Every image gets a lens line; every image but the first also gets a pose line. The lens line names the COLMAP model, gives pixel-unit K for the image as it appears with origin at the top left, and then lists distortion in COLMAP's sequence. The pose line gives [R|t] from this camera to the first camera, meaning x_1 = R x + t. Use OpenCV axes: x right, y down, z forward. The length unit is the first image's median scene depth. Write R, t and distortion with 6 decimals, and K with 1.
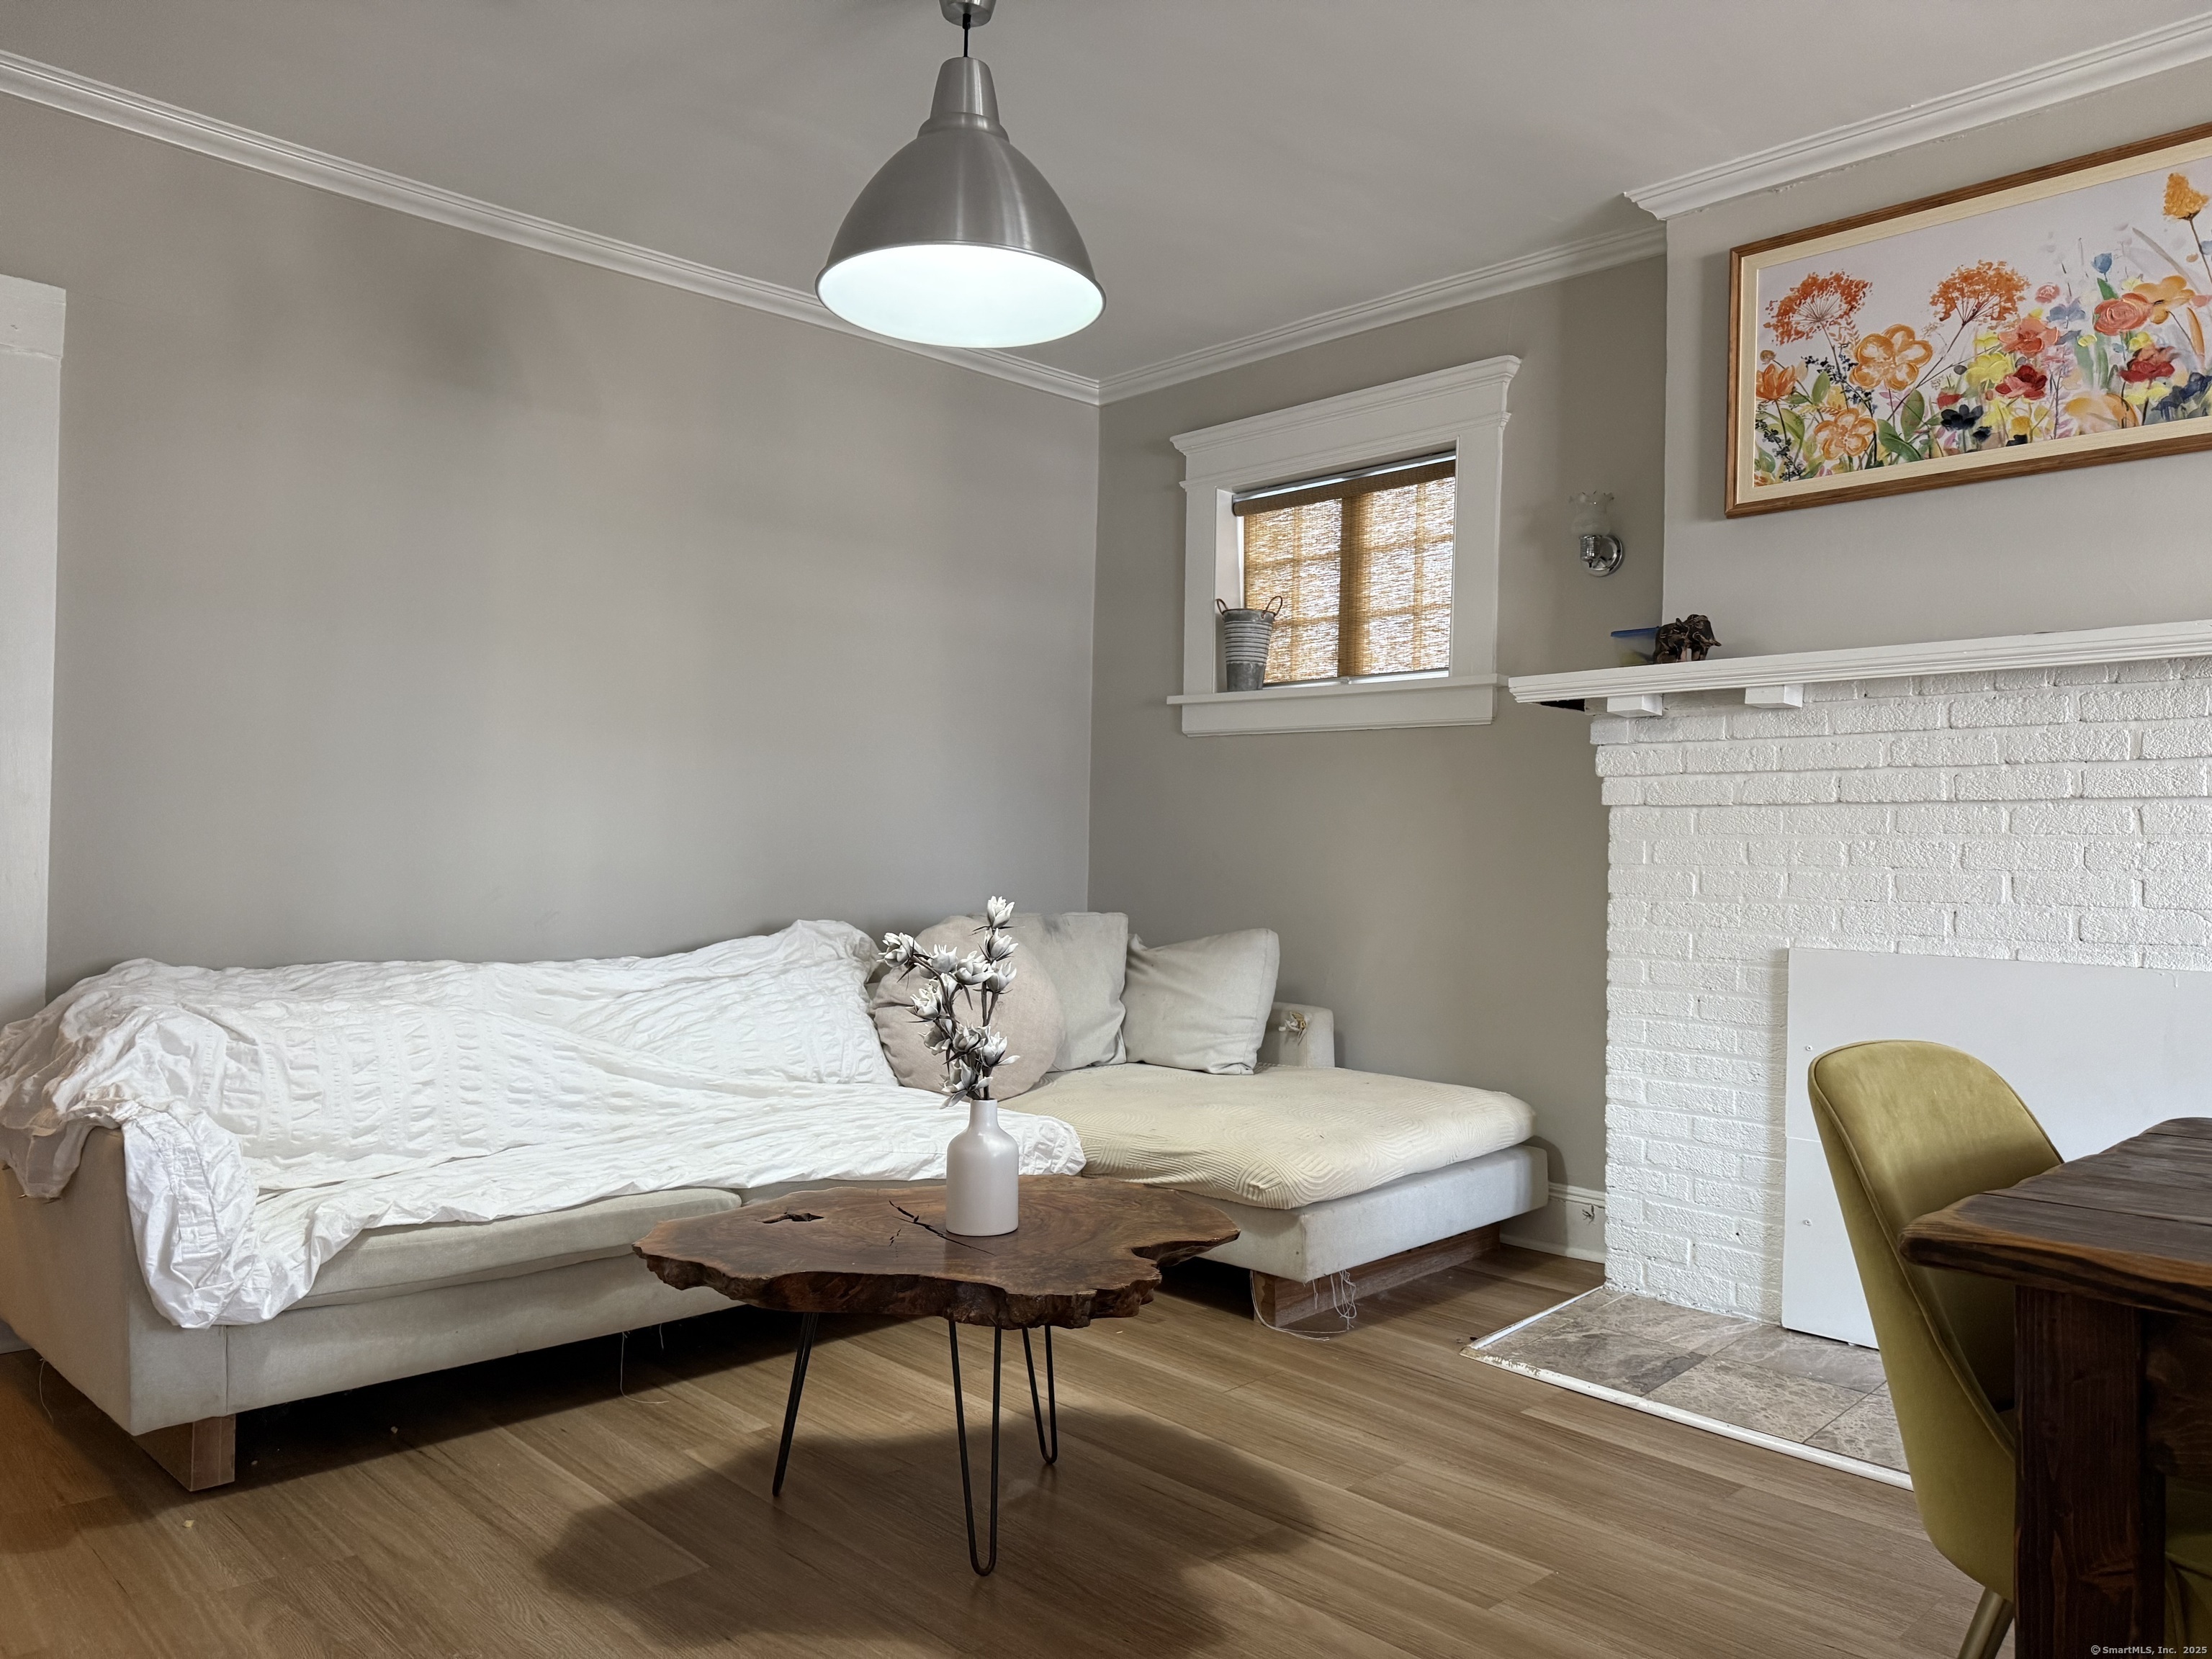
lens RADIAL K [[1543.7, 0, 1119.1], [0, 1543.7, 838.7], [0, 0, 1]] dist [0.090612, -0.136452]
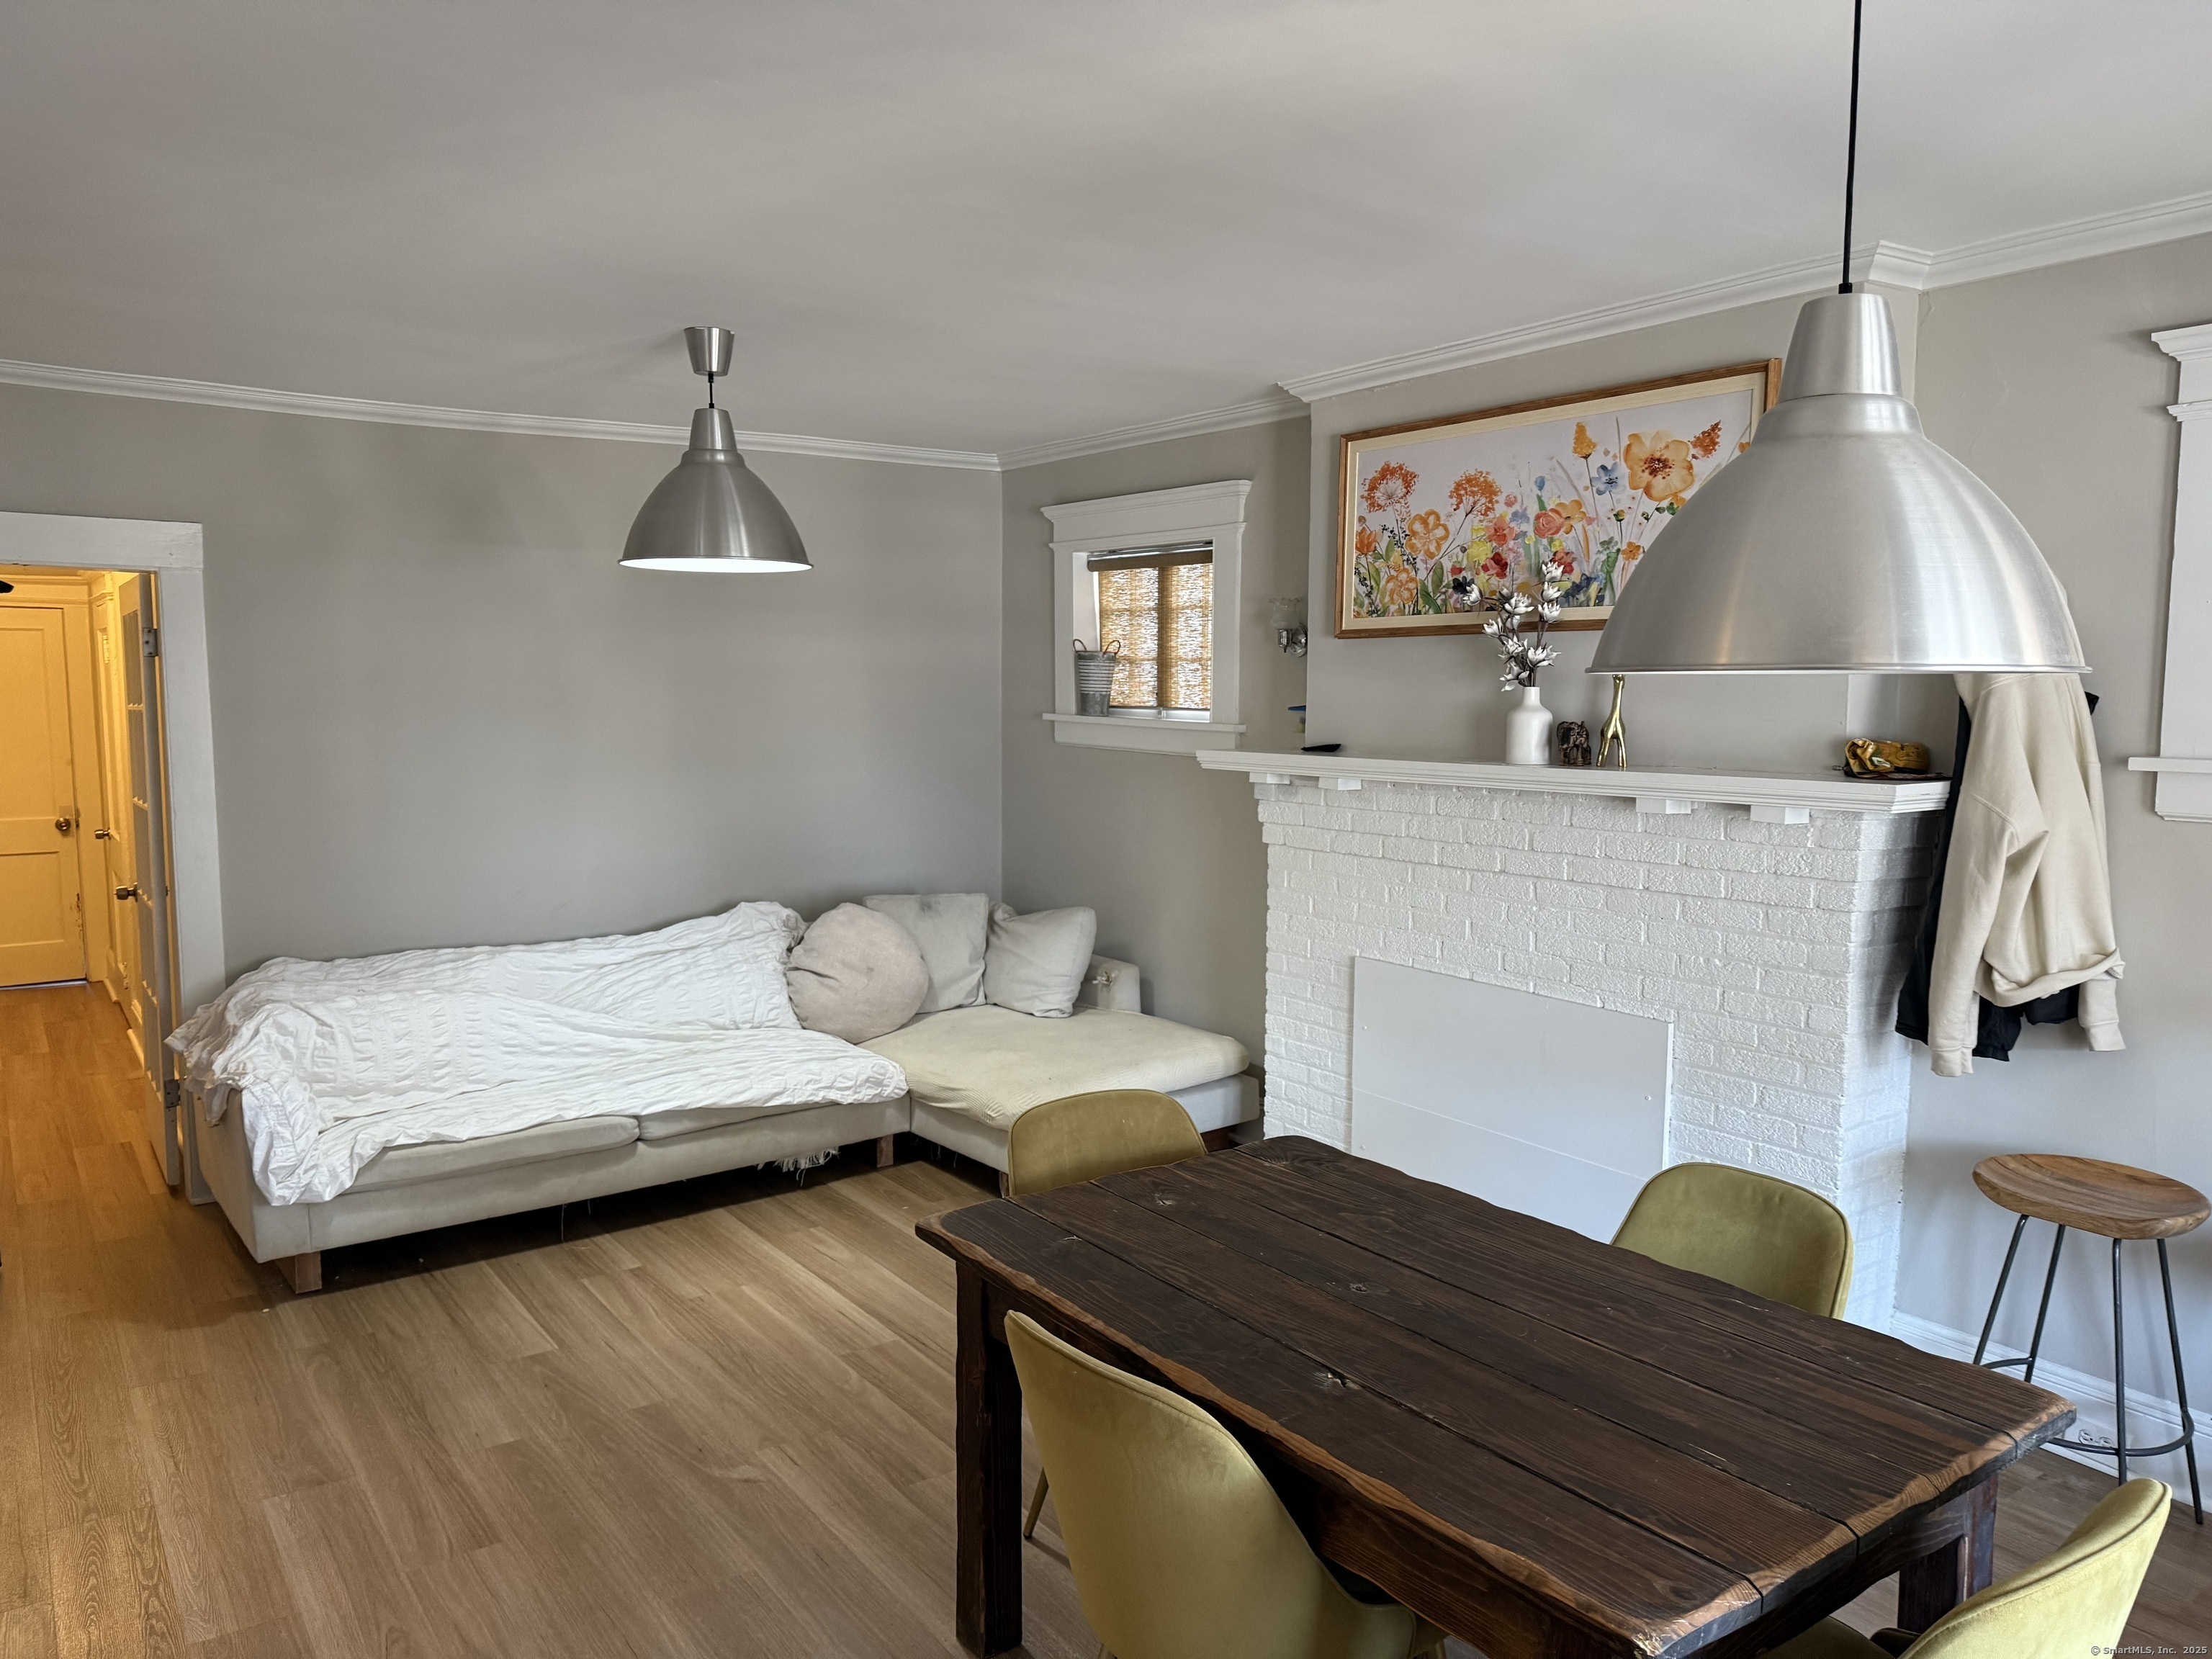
lens RADIAL K [[1531.2, 0, 1112.5], [0, 1531.2, 833.4], [0, 0, 1]] dist [0.168122, -0.329506]
pose [[0.989357, -0.001101, -0.145505, 0.404415], [0.016886, 0.994084, 0.107297, -0.190931], [0.144526, -0.108612, 0.983522, -0.381064]]
